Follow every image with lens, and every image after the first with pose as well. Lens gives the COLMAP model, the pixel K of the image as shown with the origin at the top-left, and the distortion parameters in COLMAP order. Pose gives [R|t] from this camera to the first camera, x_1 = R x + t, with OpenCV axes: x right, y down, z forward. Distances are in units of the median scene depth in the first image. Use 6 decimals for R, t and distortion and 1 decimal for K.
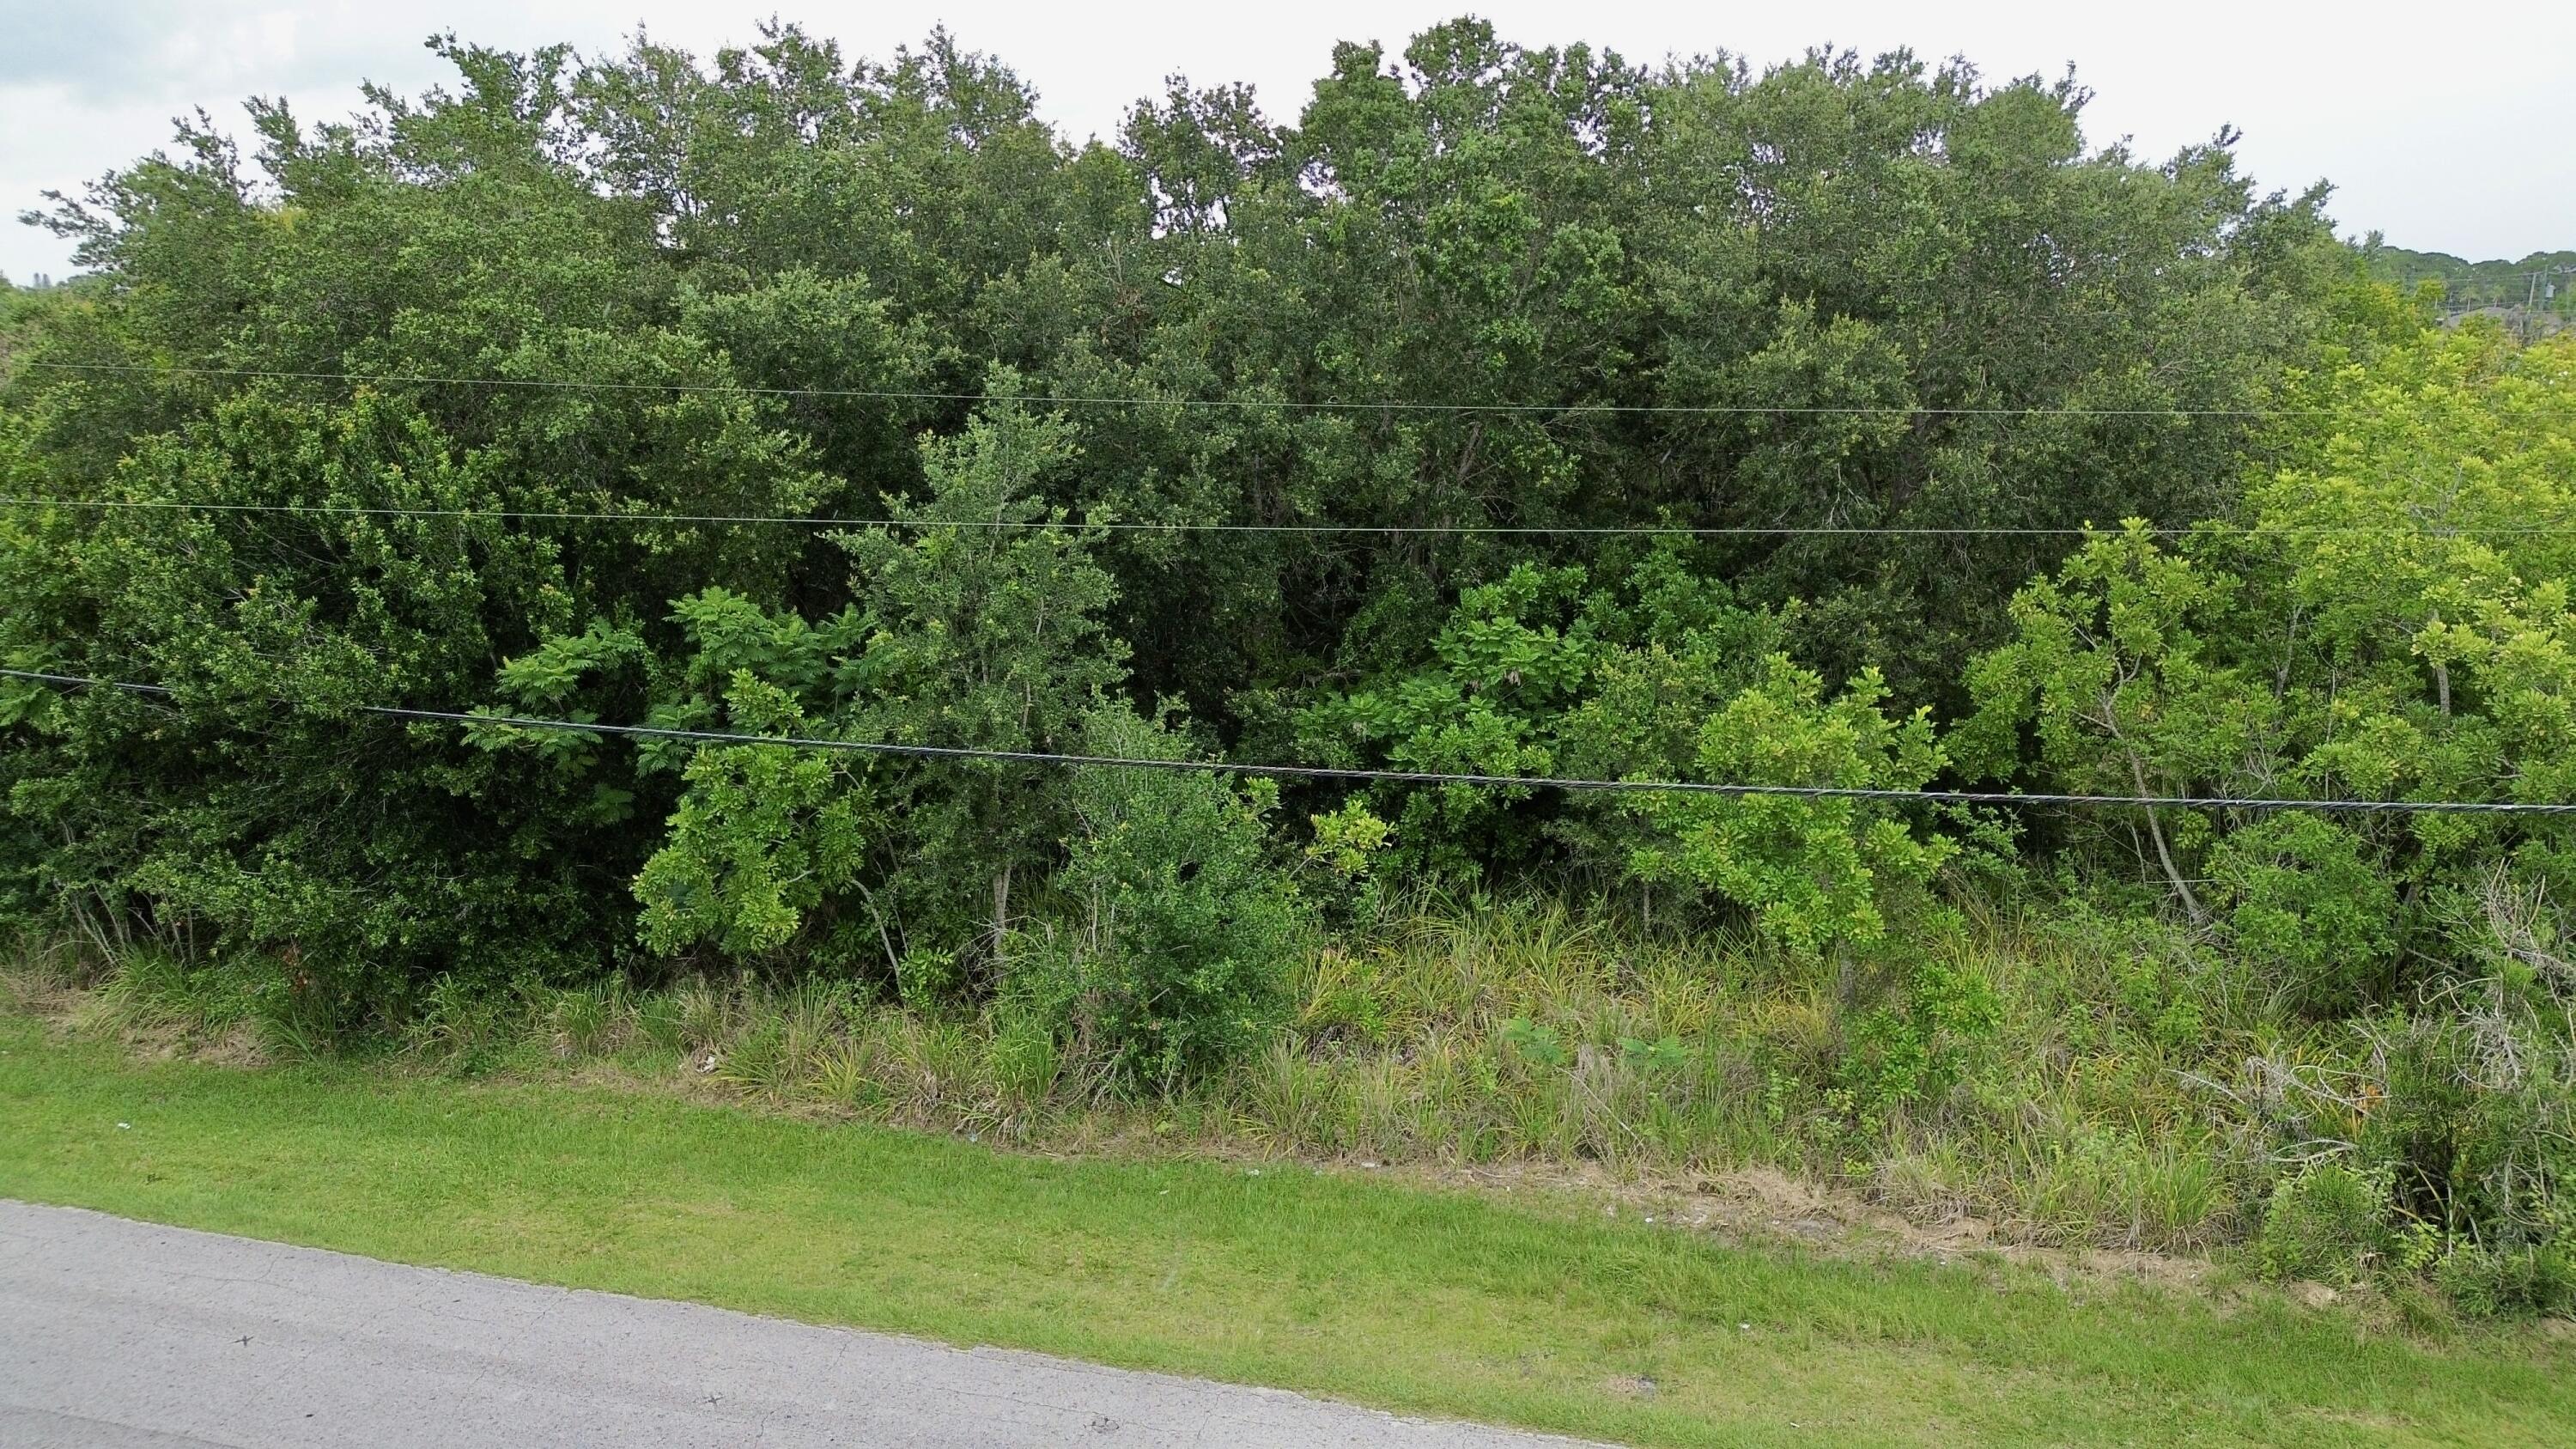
lens RADIAL K [[1829.8, 0, 1287.7], [0, 1829.8, 727.6], [0, 0, 1]] dist [0.055780, -0.065057]
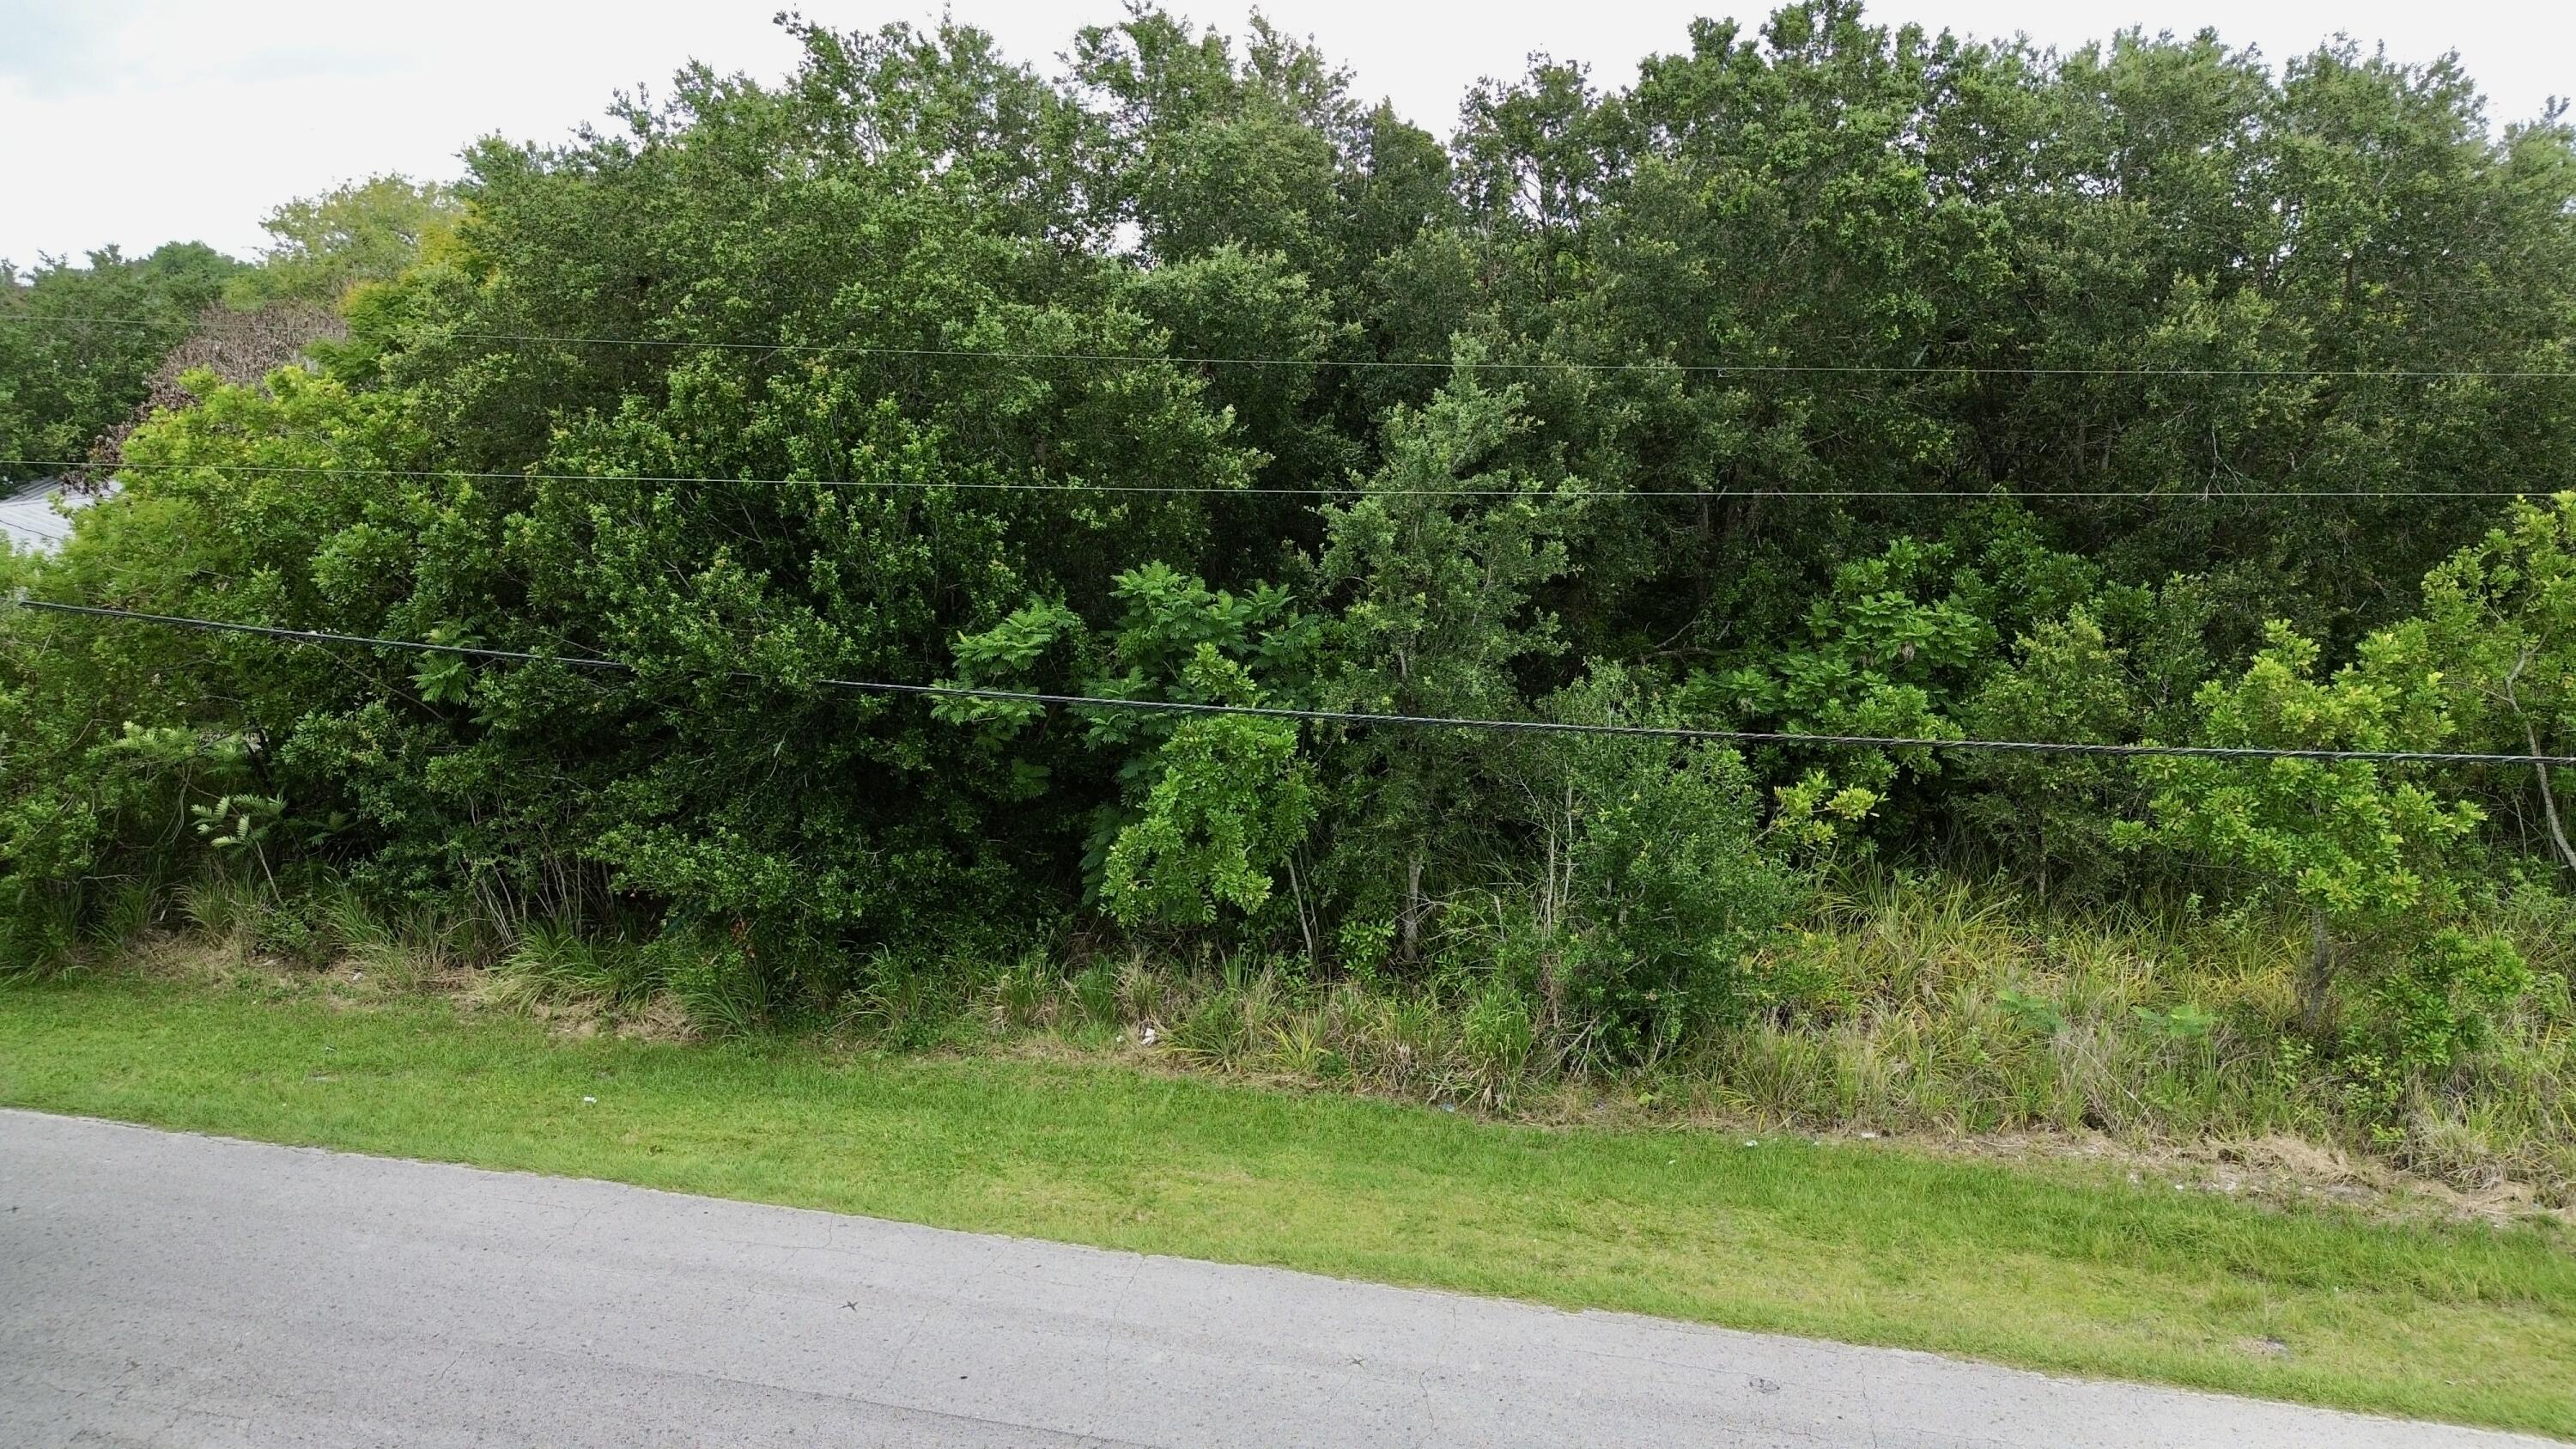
lens RADIAL K [[1829.8, 0, 1287.7], [0, 1829.8, 727.6], [0, 0, 1]] dist [0.055780, -0.065057]
pose [[0.999909, -0.001716, 0.013346, -0.266463], [0.001701, 0.999998, 0.001159, 0.014147], [-0.013348, -0.001137, 0.999910, 0.001823]]
